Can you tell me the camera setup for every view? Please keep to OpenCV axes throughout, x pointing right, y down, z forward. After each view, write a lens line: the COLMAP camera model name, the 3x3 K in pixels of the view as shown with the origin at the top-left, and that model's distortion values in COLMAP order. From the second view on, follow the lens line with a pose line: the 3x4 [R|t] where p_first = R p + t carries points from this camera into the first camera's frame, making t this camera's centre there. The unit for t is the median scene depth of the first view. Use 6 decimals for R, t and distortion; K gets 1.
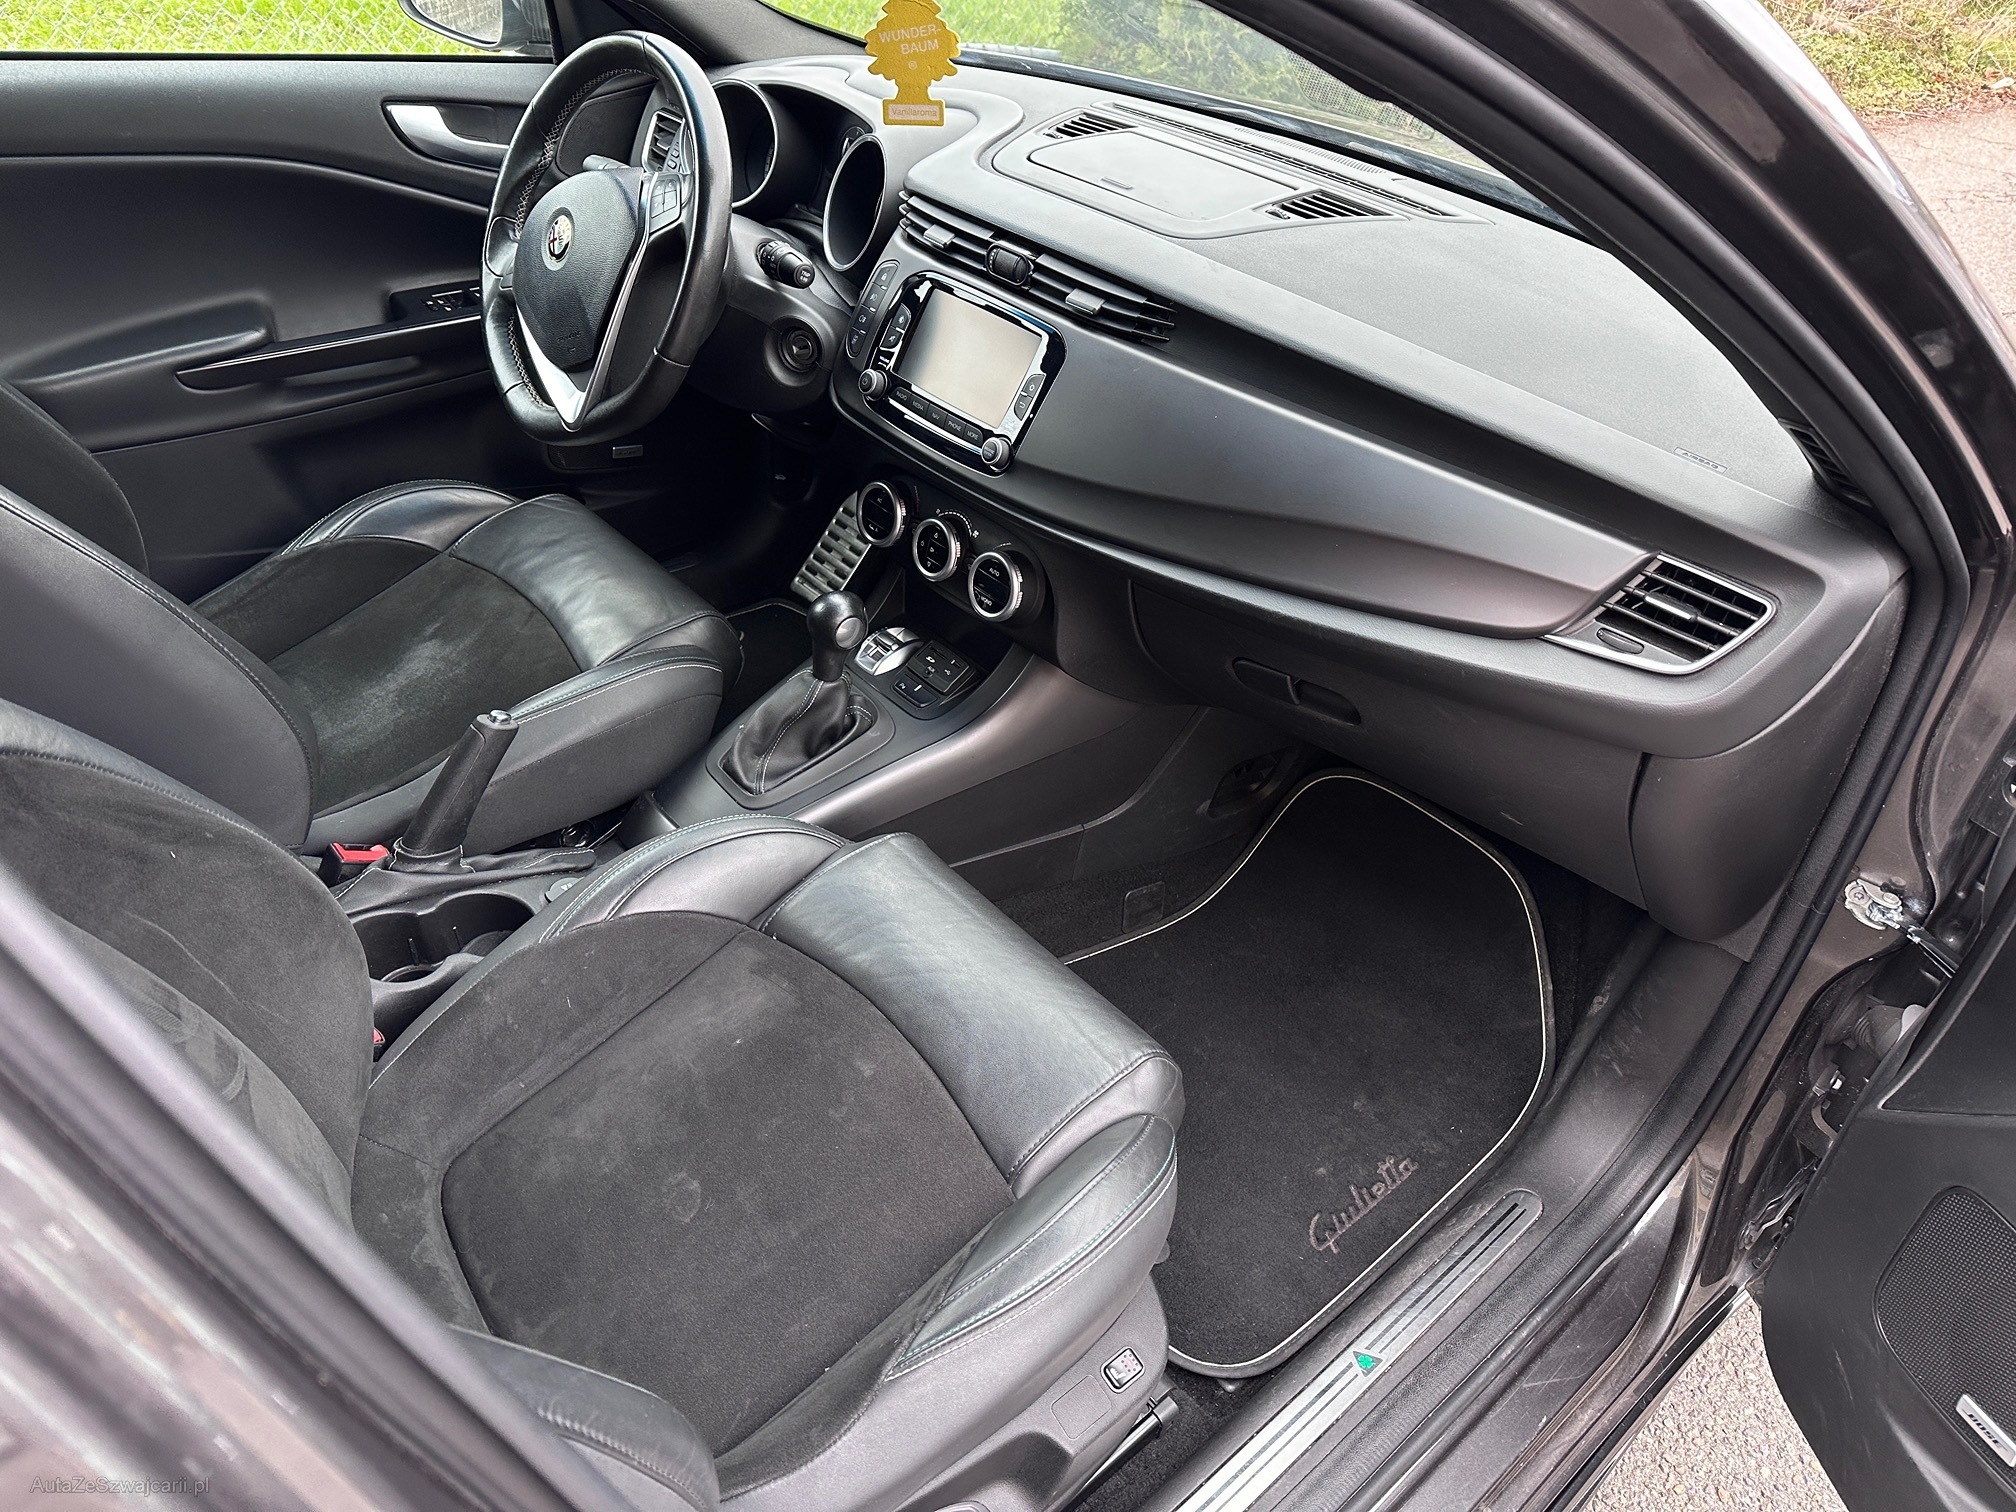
lens RADIAL K [[1430.0, 0, 987.7], [0, 1430.0, 760.1], [0, 0, 1]] dist [0.024584, -0.023744]
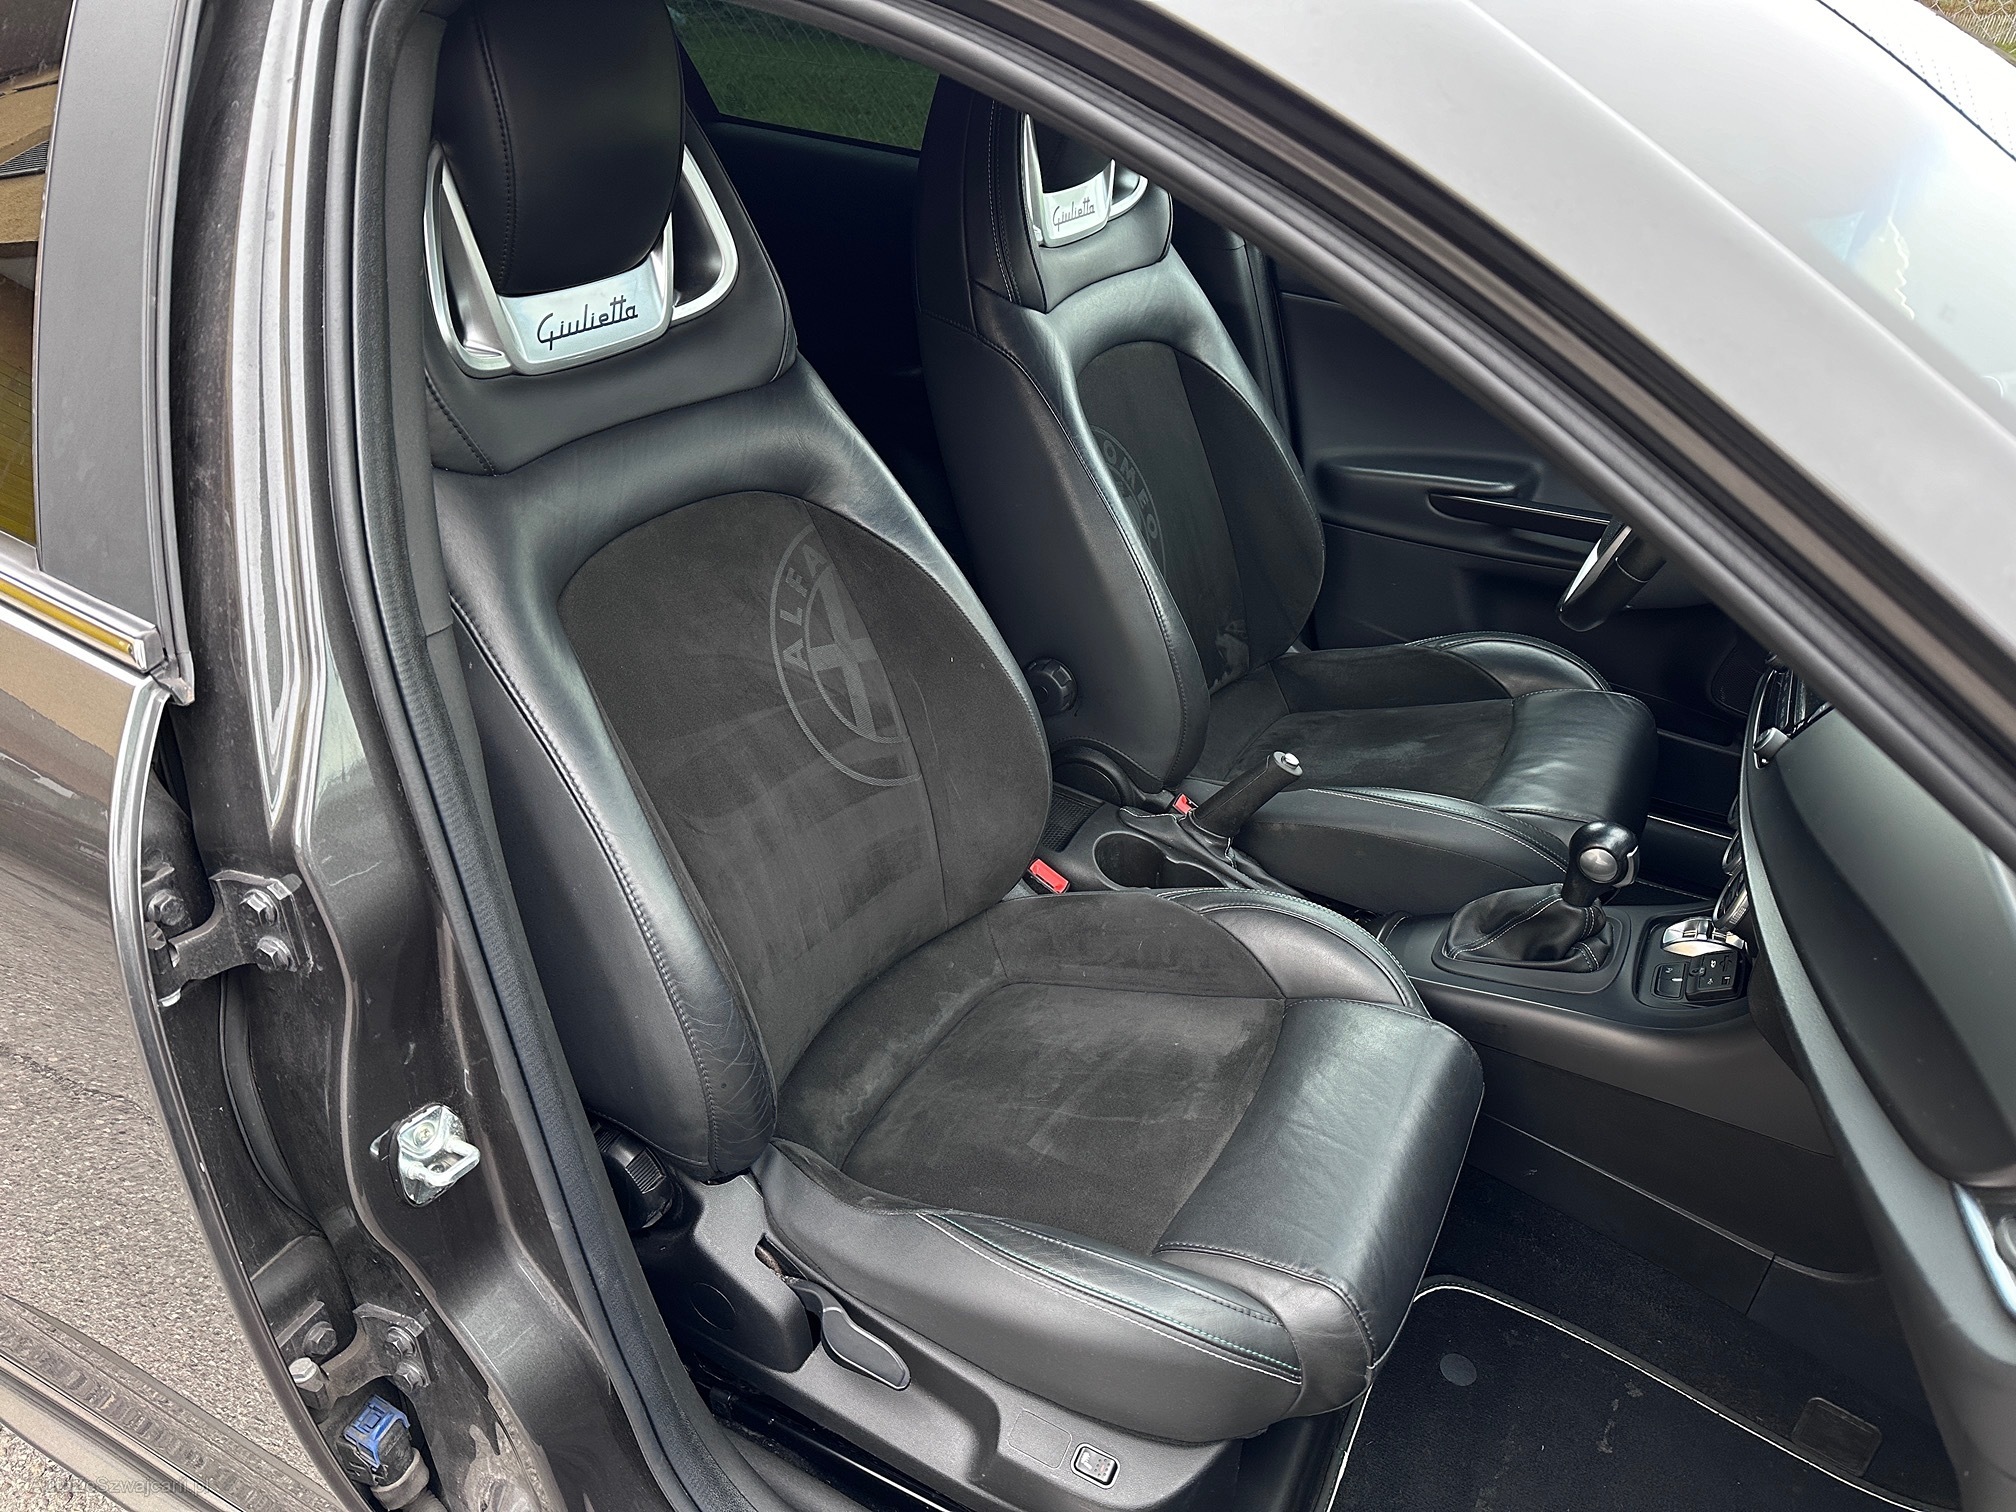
lens RADIAL K [[1430.0, 0, 987.7], [0, 1430.0, 760.1], [0, 0, 1]] dist [0.024584, -0.023744]
pose [[0.312705, 0.390639, -0.865804, 0.616544], [-0.539085, 0.823478, 0.176839, -0.103484], [0.782050, 0.411443, 0.468094, 0.210317]]
